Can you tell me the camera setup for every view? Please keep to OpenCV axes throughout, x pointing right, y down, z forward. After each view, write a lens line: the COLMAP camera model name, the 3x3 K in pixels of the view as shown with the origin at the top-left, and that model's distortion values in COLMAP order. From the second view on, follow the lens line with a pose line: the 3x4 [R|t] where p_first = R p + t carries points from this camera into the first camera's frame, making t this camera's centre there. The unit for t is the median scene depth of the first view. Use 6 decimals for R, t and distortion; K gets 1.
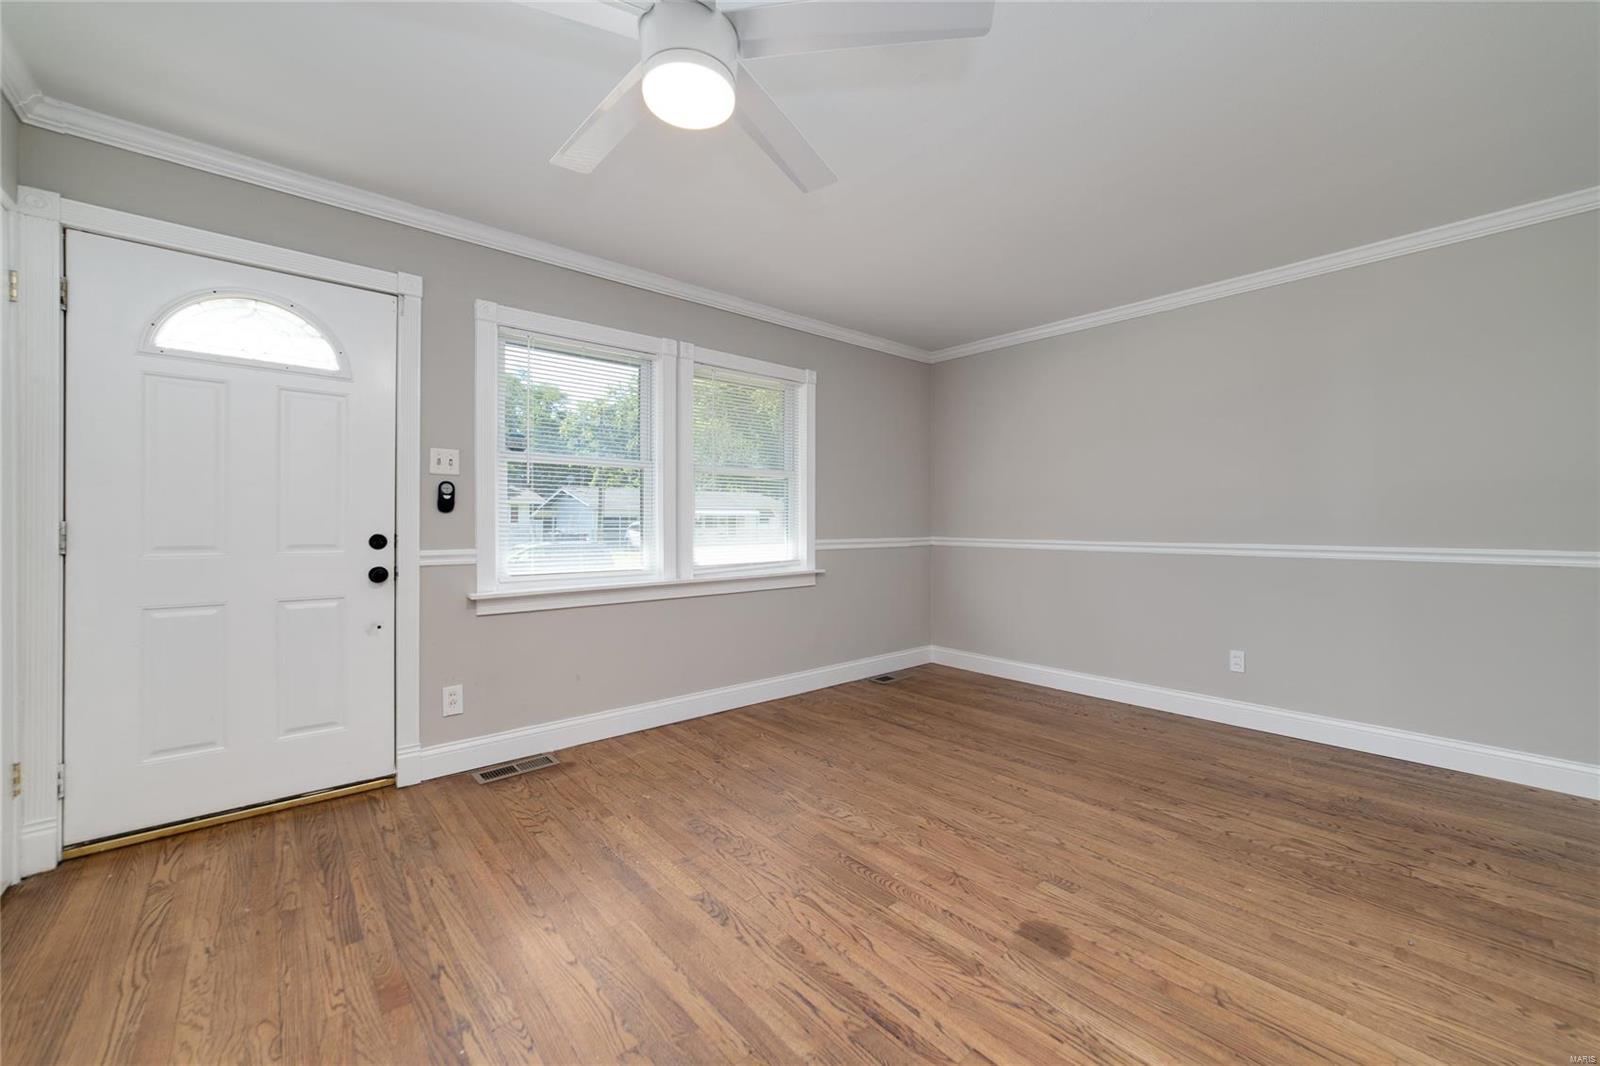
lens RADIAL K [[642.2, 0, 800.0], [0, 642.2, 533.0], [0, 0, 1]] dist [-0.021986, 0.007761]
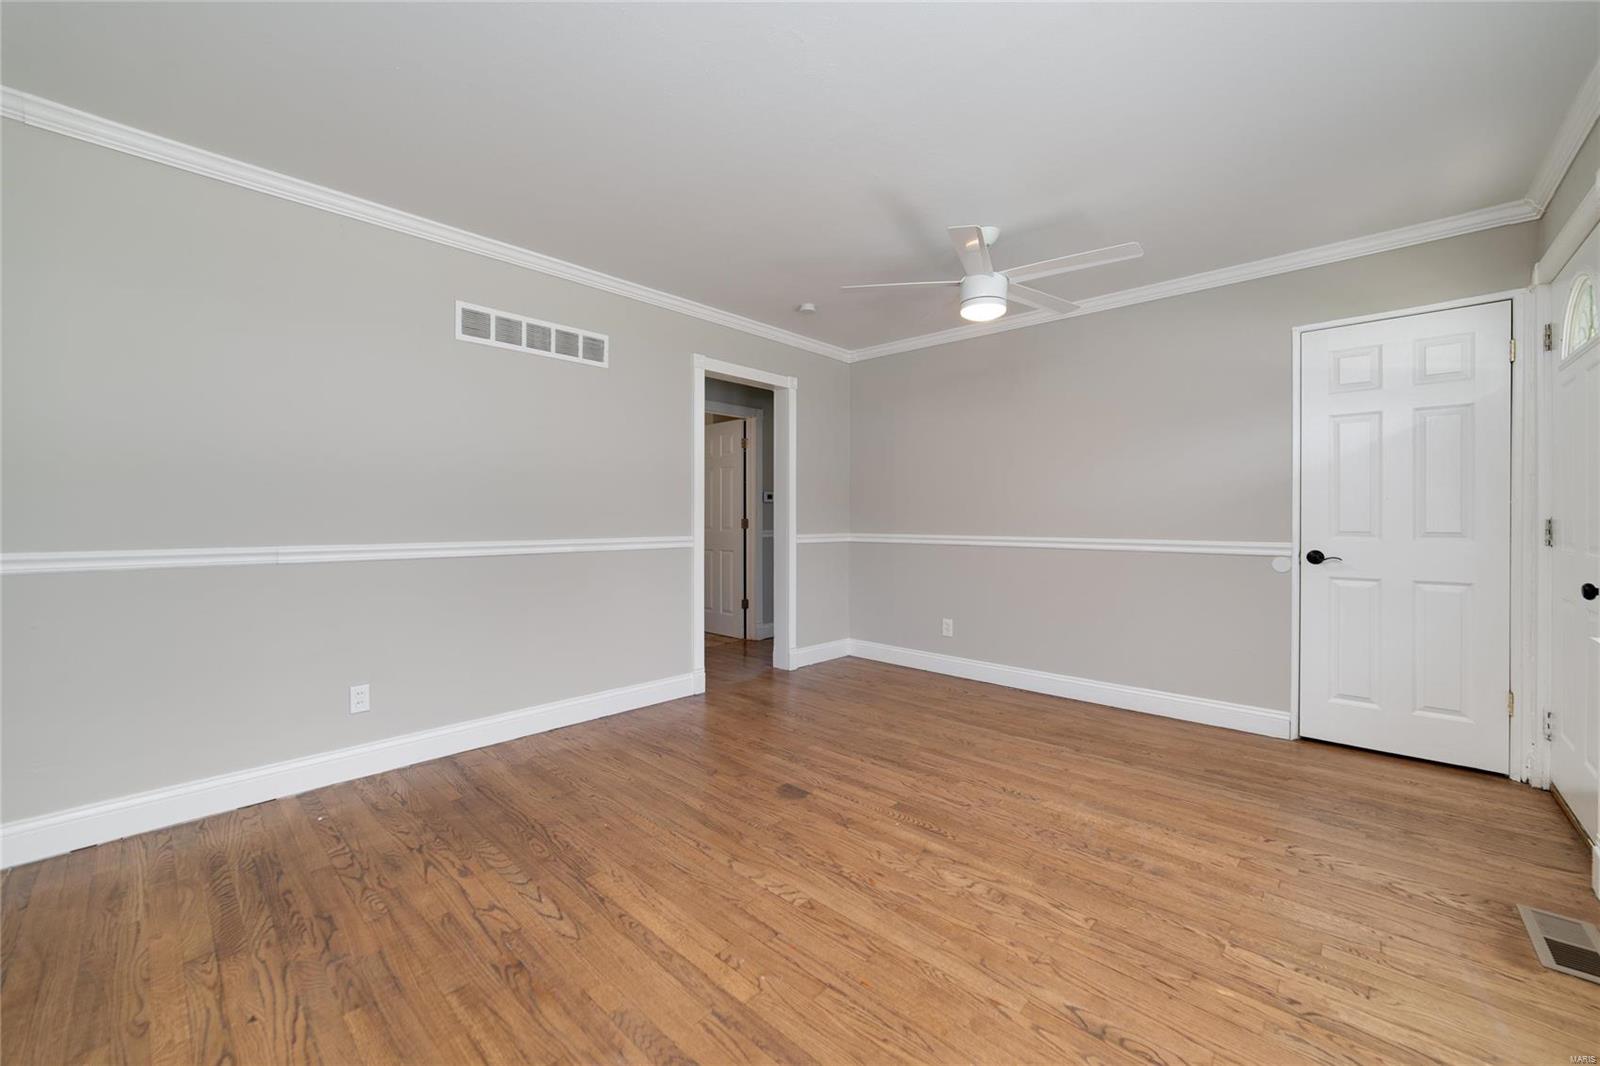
lens RADIAL K [[642.2, 0, 800.0], [0, 642.2, 533.0], [0, 0, 1]] dist [-0.021986, 0.007761]
pose [[-0.993970, 0.001620, -0.109636, 0.419503], [-0.002795, 0.999191, 0.040109, -0.034037], [0.109612, 0.040174, -0.993162, 1.960751]]
